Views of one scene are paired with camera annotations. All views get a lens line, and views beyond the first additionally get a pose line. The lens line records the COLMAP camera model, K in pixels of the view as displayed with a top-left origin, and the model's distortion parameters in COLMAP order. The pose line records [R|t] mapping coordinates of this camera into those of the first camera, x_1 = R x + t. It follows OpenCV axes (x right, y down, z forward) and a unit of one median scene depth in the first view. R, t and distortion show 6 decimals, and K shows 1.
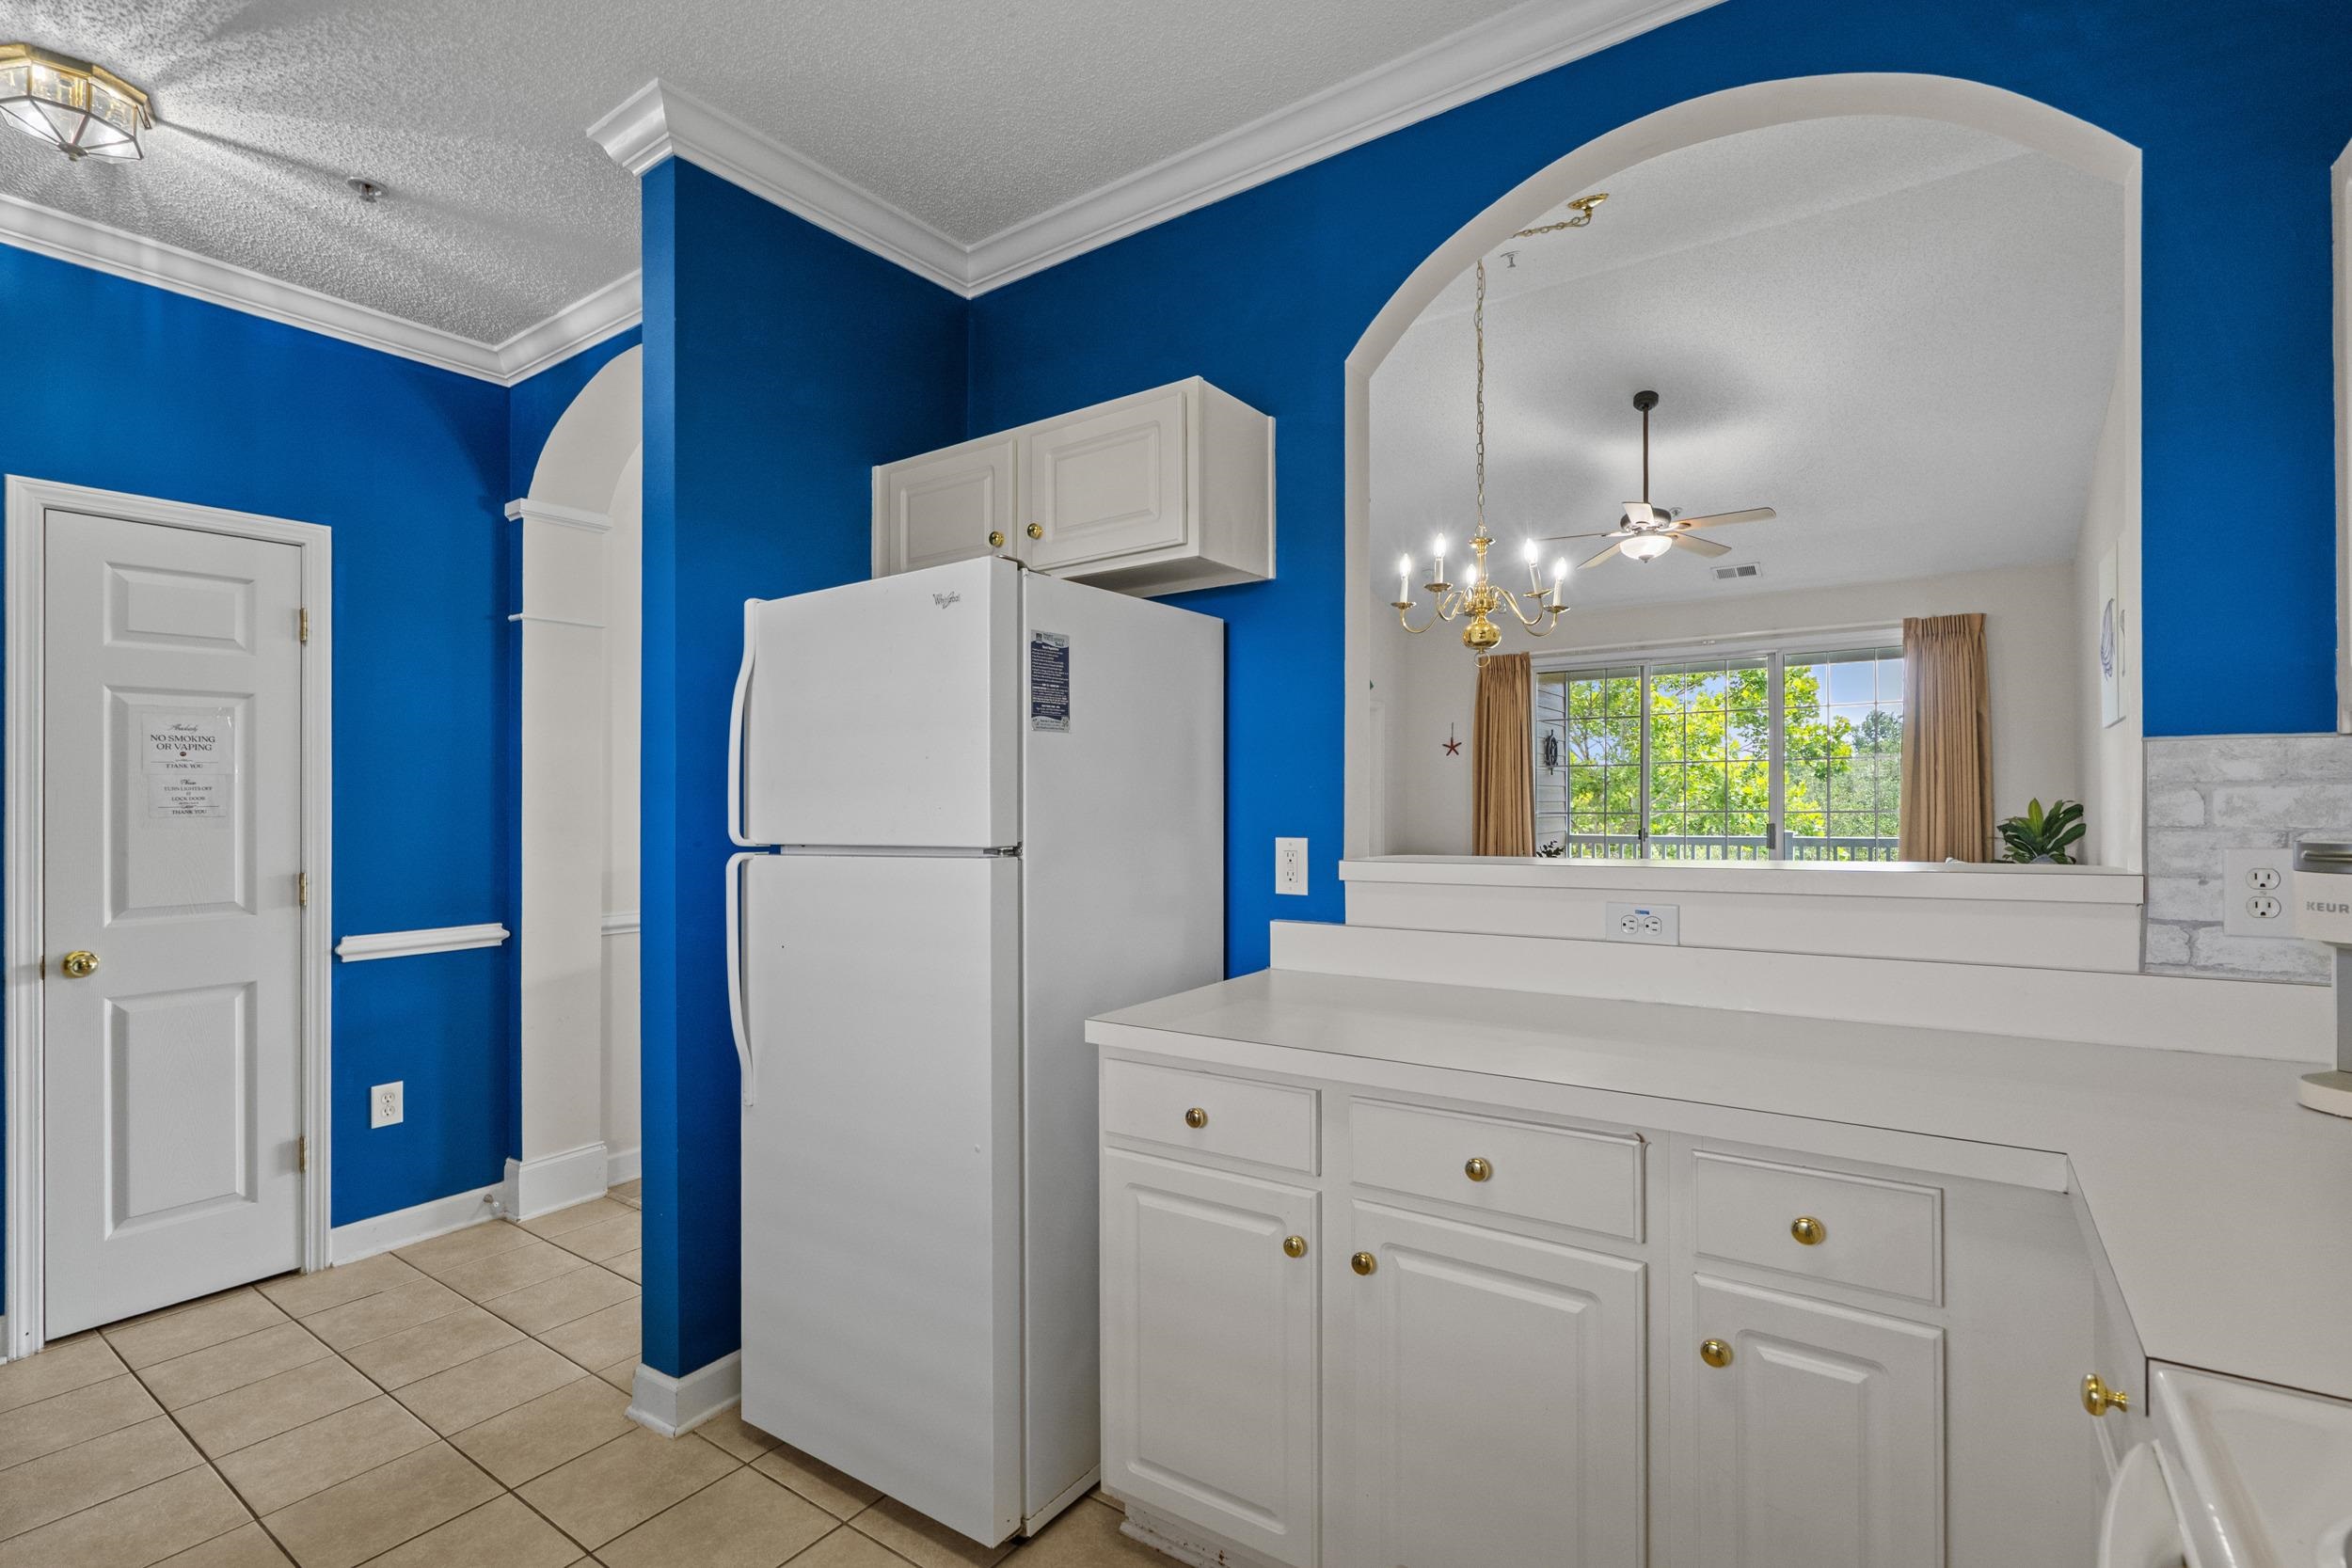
lens RADIAL K [[1076.9, 0, 1187.3], [0, 1076.9, 805.8], [0, 0, 1]] dist [0.000123, 0.001322]
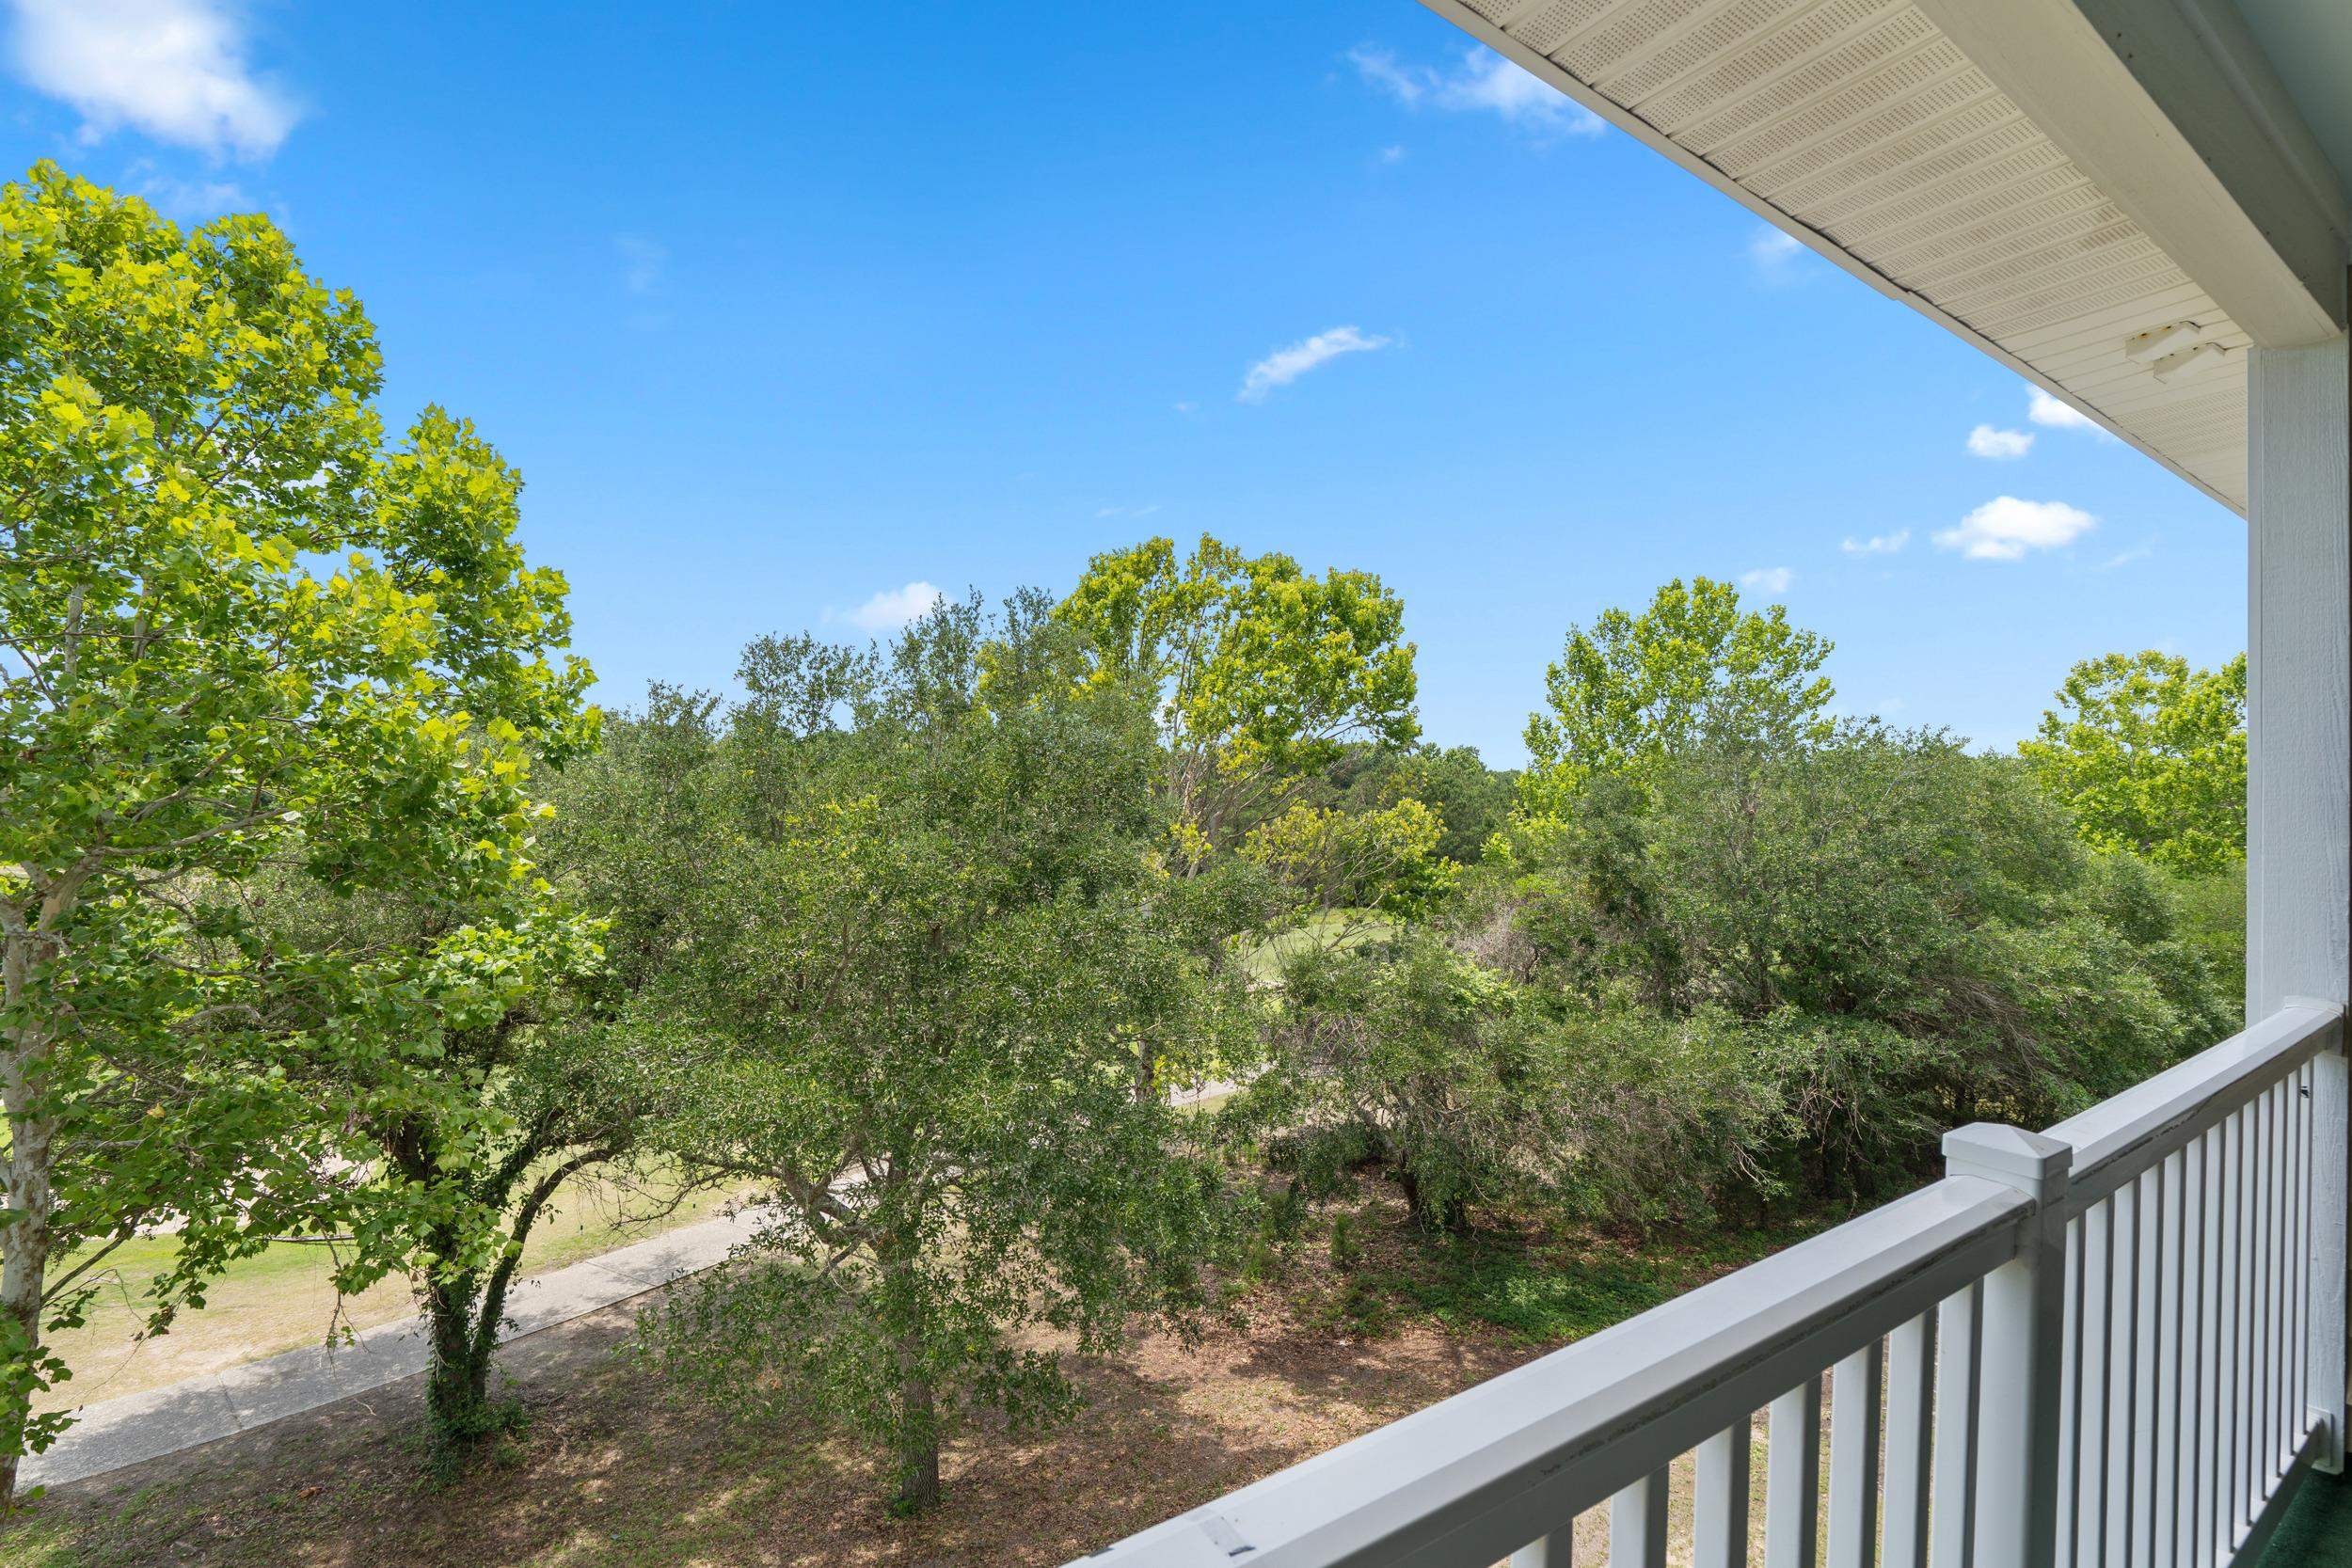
lens RADIAL K [[1076.9, 0, 1172.1], [0, 1076.9, 780.9], [0, 0, 1]] dist [0.000123, 0.001322]
pose [[0.357738, 0.024431, 0.933503, 0.548816], [-0.014727, 0.999681, -0.020519, -0.029603], [-0.933706, -0.006407, 0.357983, 1.491852]]
